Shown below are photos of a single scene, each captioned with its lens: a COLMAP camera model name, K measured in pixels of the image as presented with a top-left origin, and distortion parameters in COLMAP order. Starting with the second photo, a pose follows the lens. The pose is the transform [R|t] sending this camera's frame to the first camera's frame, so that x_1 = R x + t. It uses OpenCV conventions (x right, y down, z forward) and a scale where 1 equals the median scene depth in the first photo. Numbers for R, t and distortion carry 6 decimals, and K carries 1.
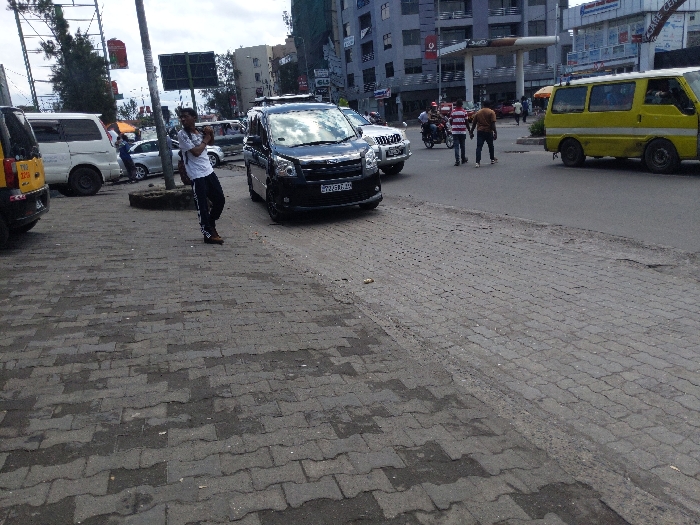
lens RADIAL K [[537.3, 0, 349.8], [0, 537.3, 265.6], [0, 0, 1]] dist [0.012324, -0.076765]
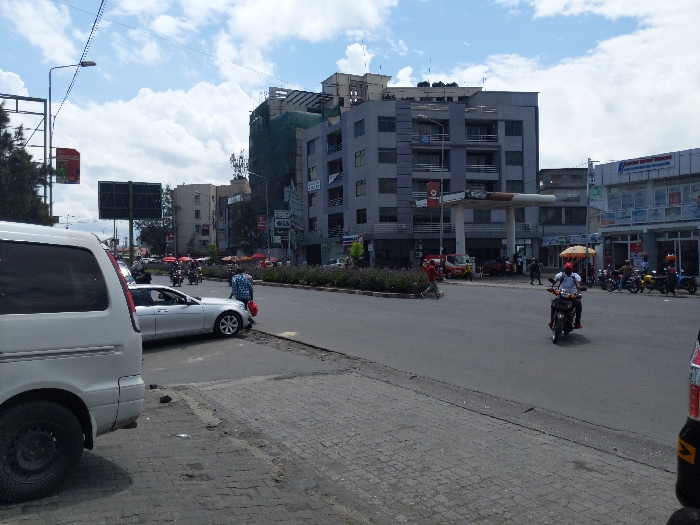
lens RADIAL K [[537.3, 0, 350.5], [0, 537.3, 263.0], [0, 0, 1]] dist [0.012324, -0.076765]
pose [[0.987766, 0.069105, 0.139799, -0.072548], [-0.029689, 0.963392, -0.266449, -0.035684], [-0.153094, 0.259039, 0.953657, 0.132092]]
